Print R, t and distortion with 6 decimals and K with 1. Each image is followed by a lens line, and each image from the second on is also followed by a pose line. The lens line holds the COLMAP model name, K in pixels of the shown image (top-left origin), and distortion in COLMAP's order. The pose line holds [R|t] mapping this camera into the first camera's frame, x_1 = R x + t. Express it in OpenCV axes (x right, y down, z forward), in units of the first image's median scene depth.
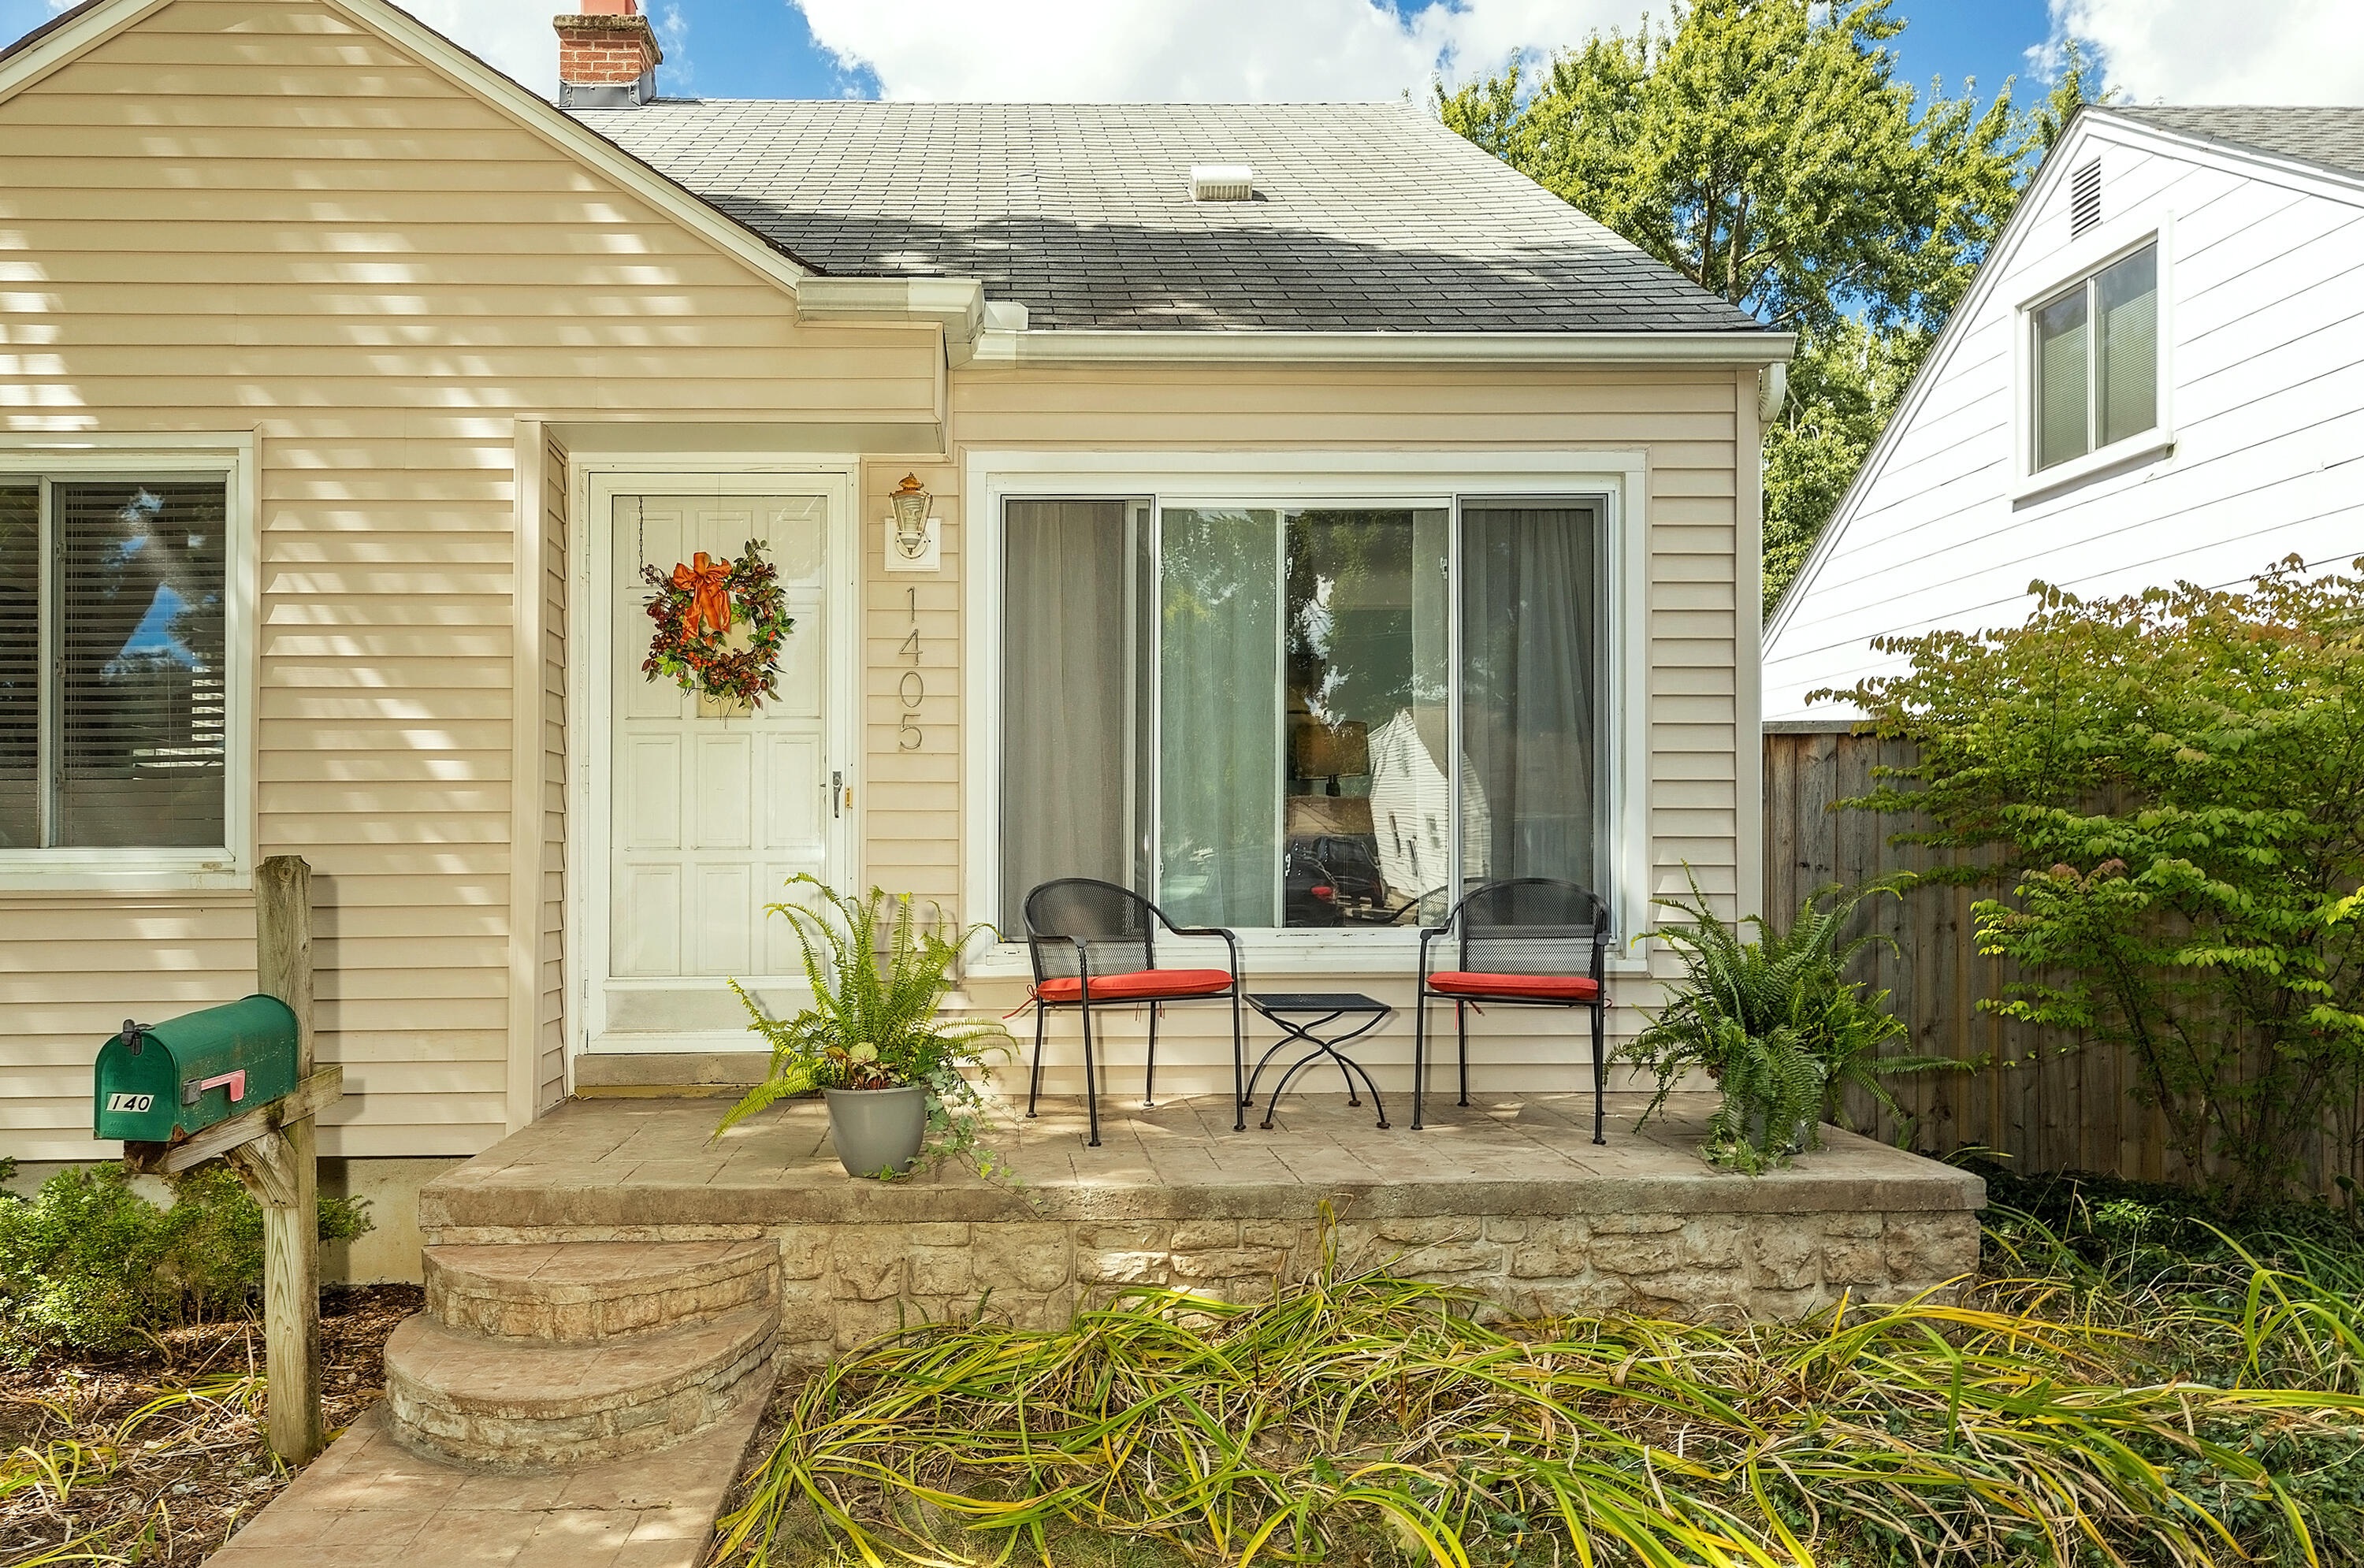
lens RADIAL K [[1437.8, 0, 1049.2], [0, 1437.8, 872.6], [0, 0, 1]] dist [0.003338, 0.000493]
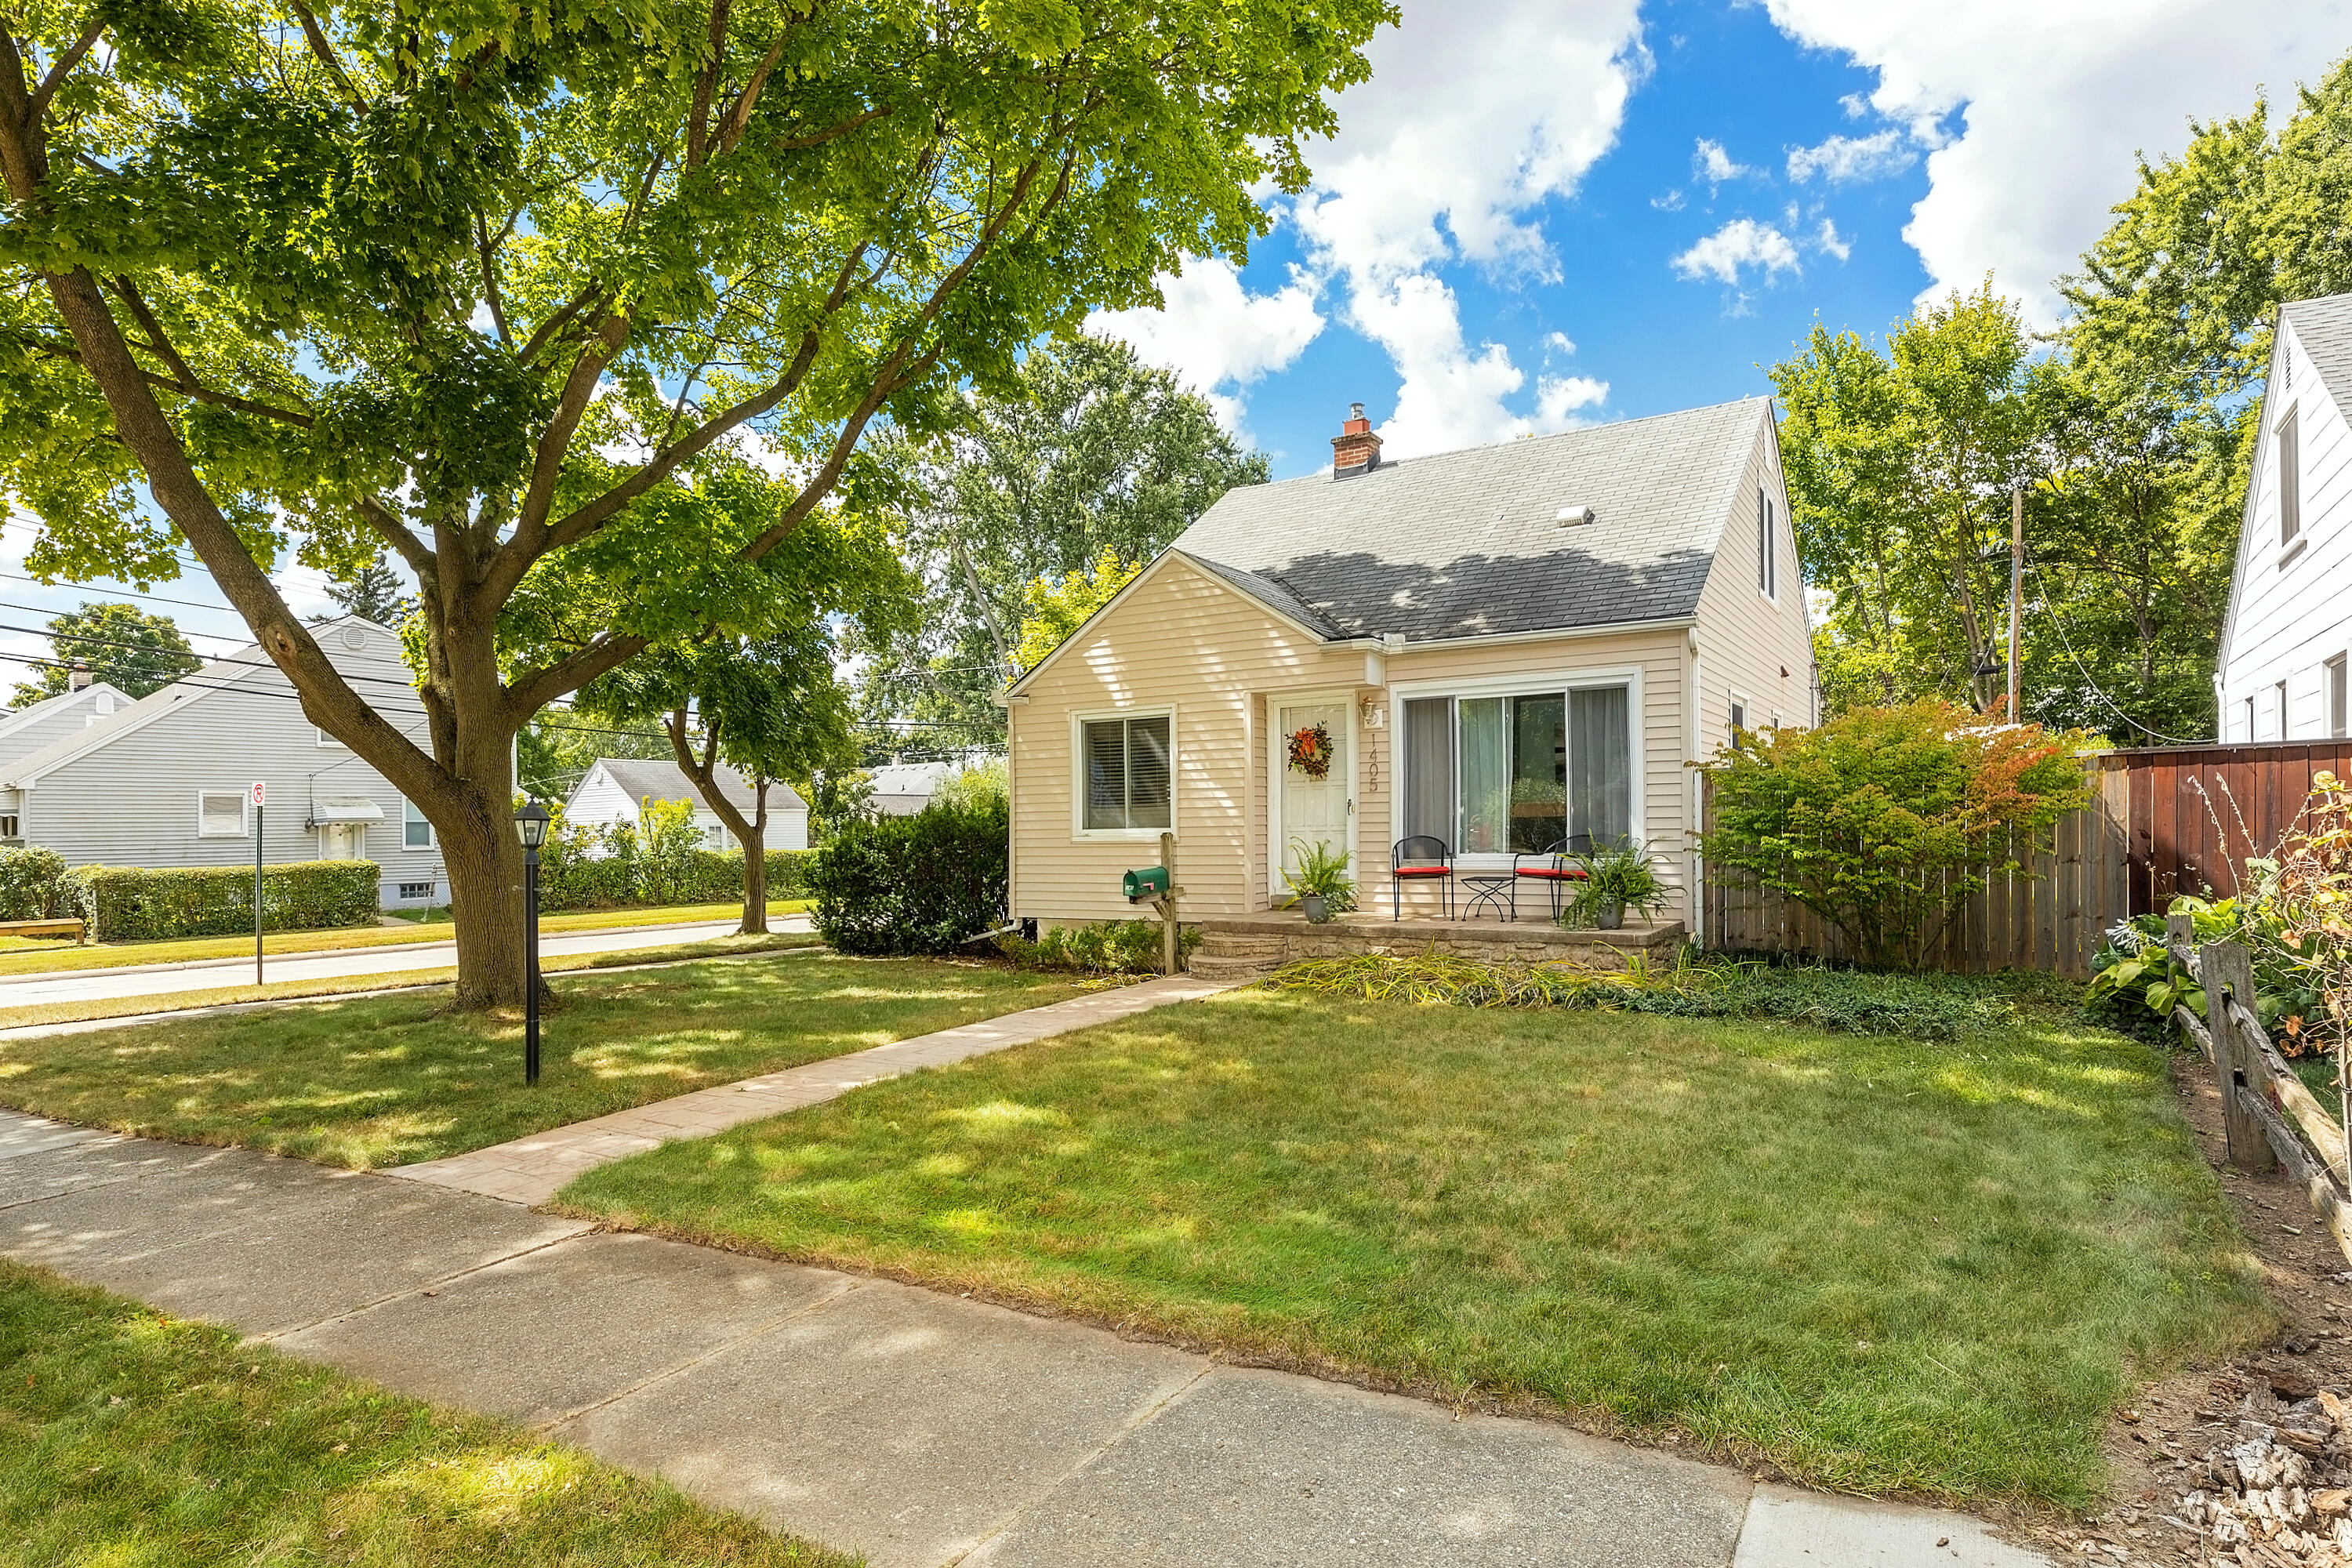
lens RADIAL K [[1292.0, 0, 1180.7], [0, 1292.0, 825.4], [0, 0, 1]] dist [-0.038077, 0.021251]
pose [[0.823711, -0.011194, -0.566899, 1.031691], [0.000441, 0.999817, -0.019102, 0.028869], [0.567009, 0.015484, 0.823566, -1.301055]]
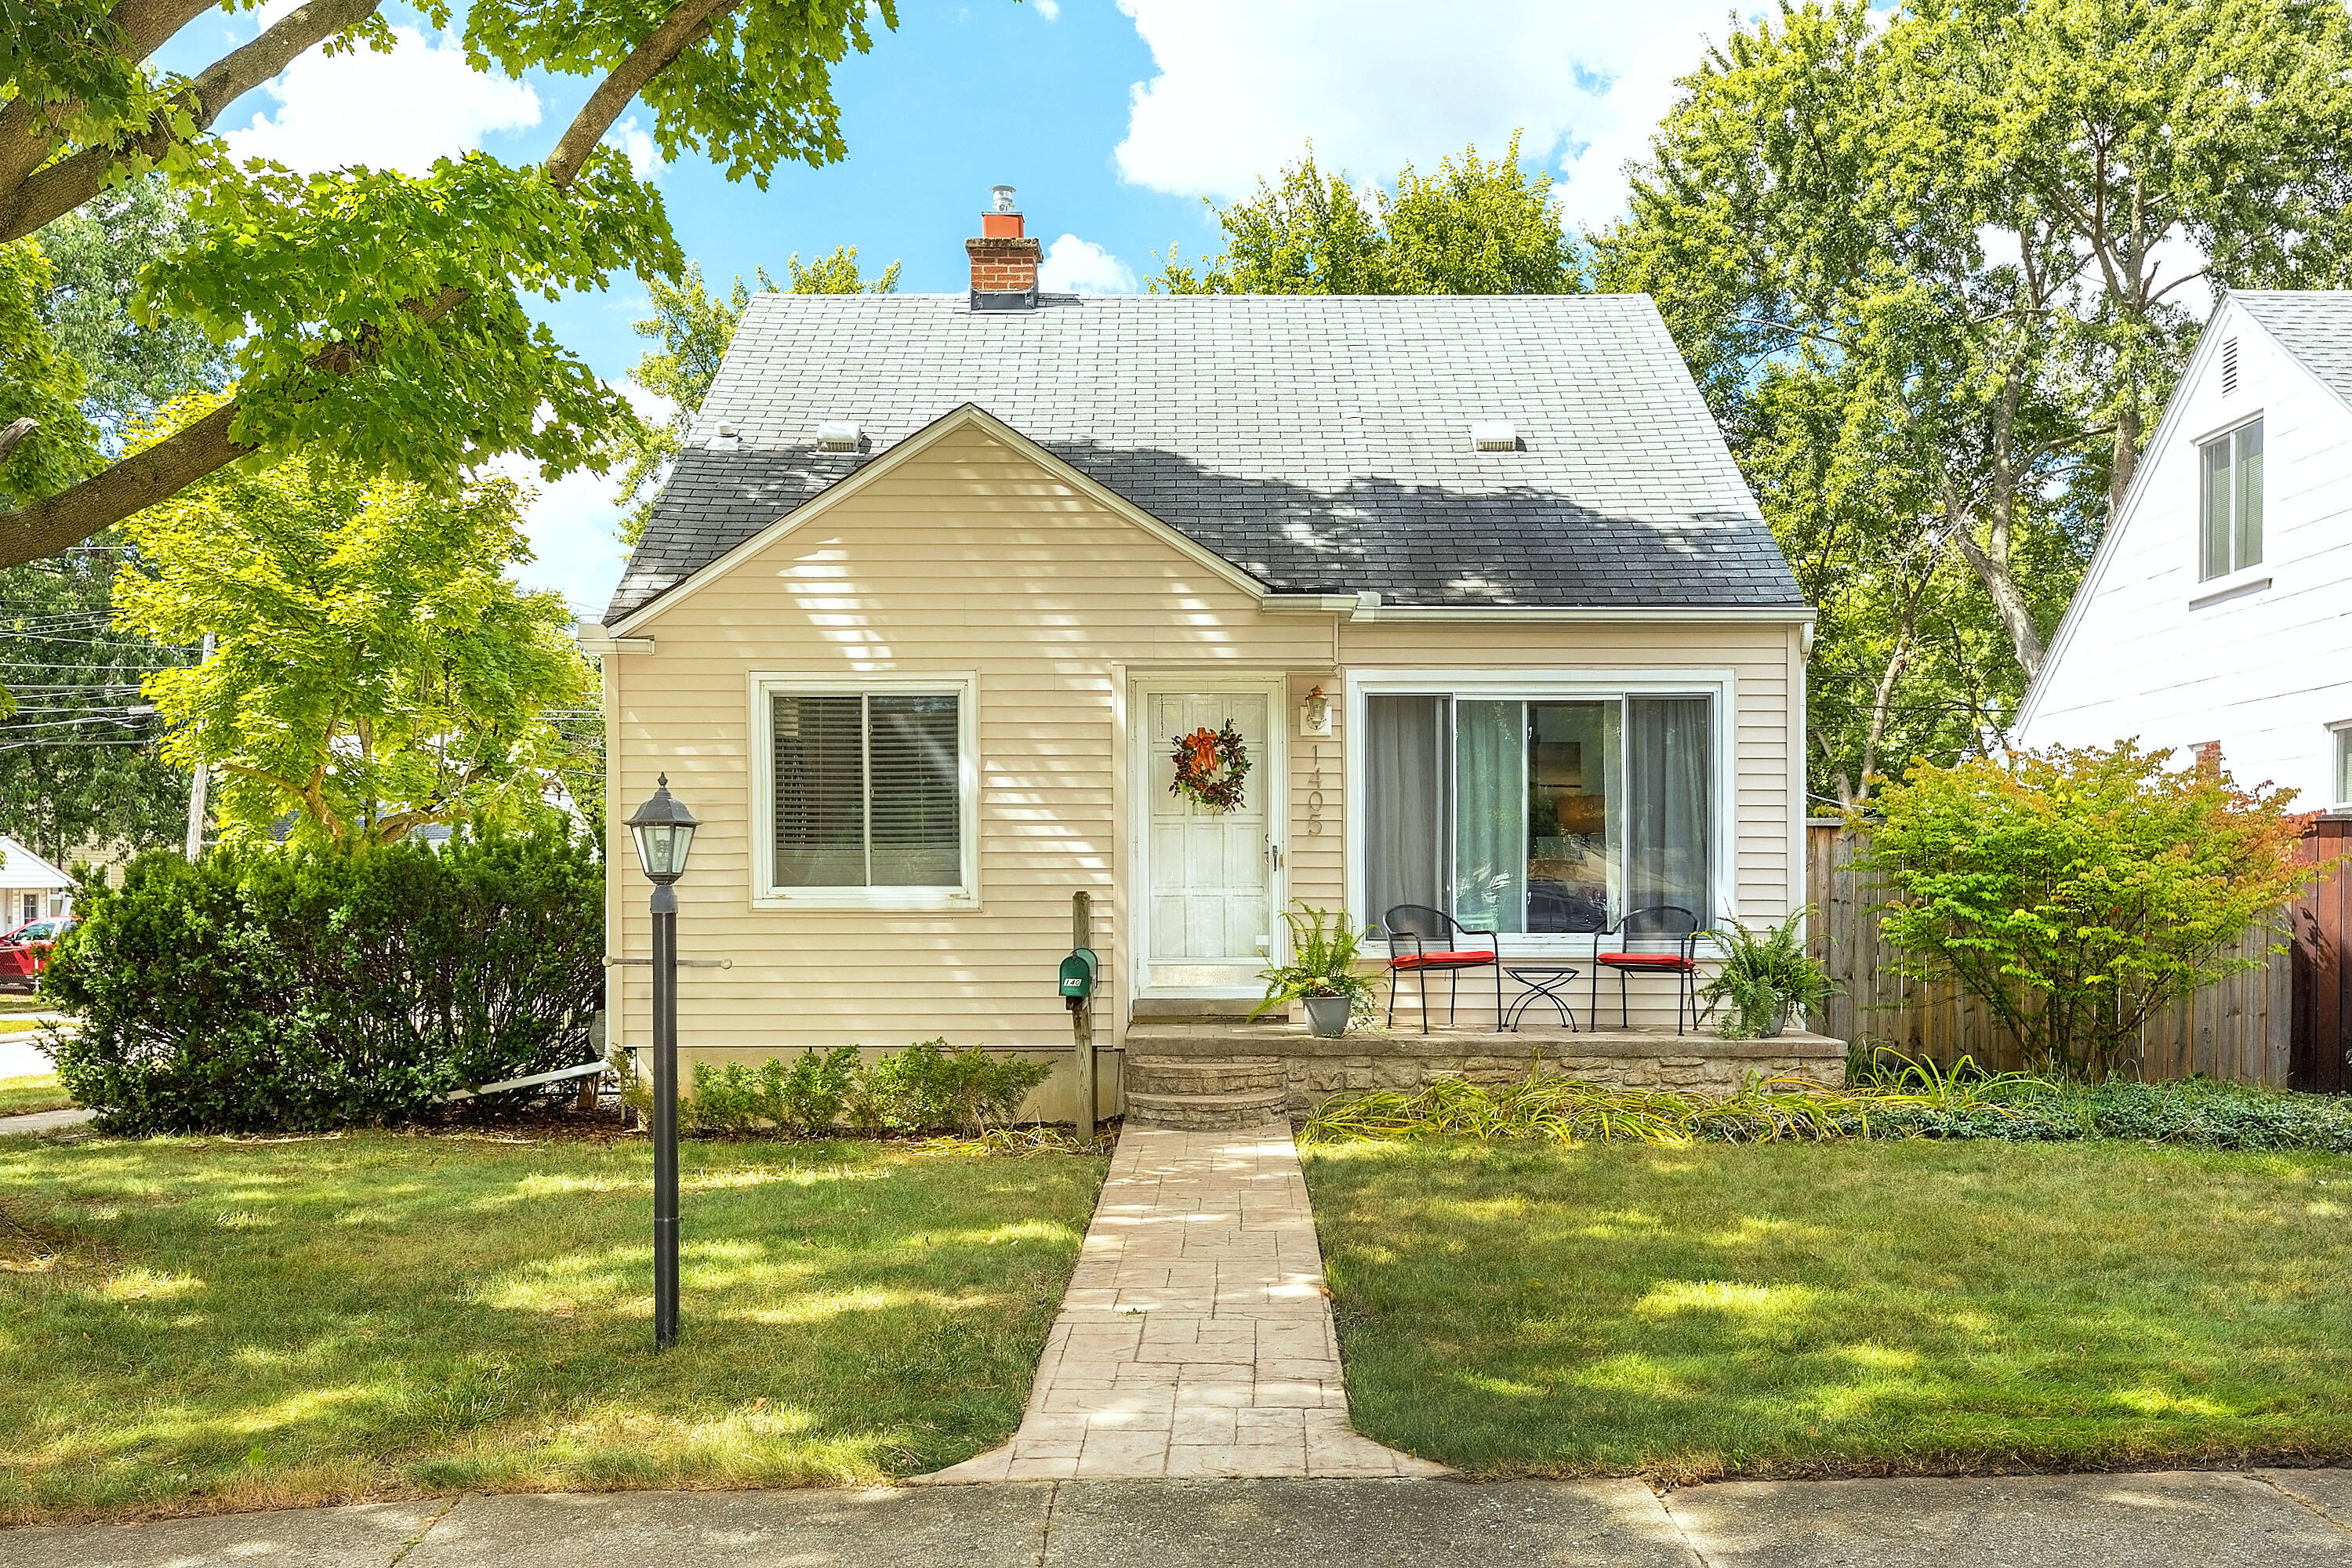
lens RADIAL K [[2322.7, 0, 1168.9], [0, 2322.7, 829.6], [0, 0, 1]] dist [0.057780, 0.158006]
pose [[0.999387, 0.001748, -0.034969, -0.179036], [-0.003897, 0.998100, -0.061489, 0.087266], [0.034795, 0.061587, 0.997495, -1.906008]]
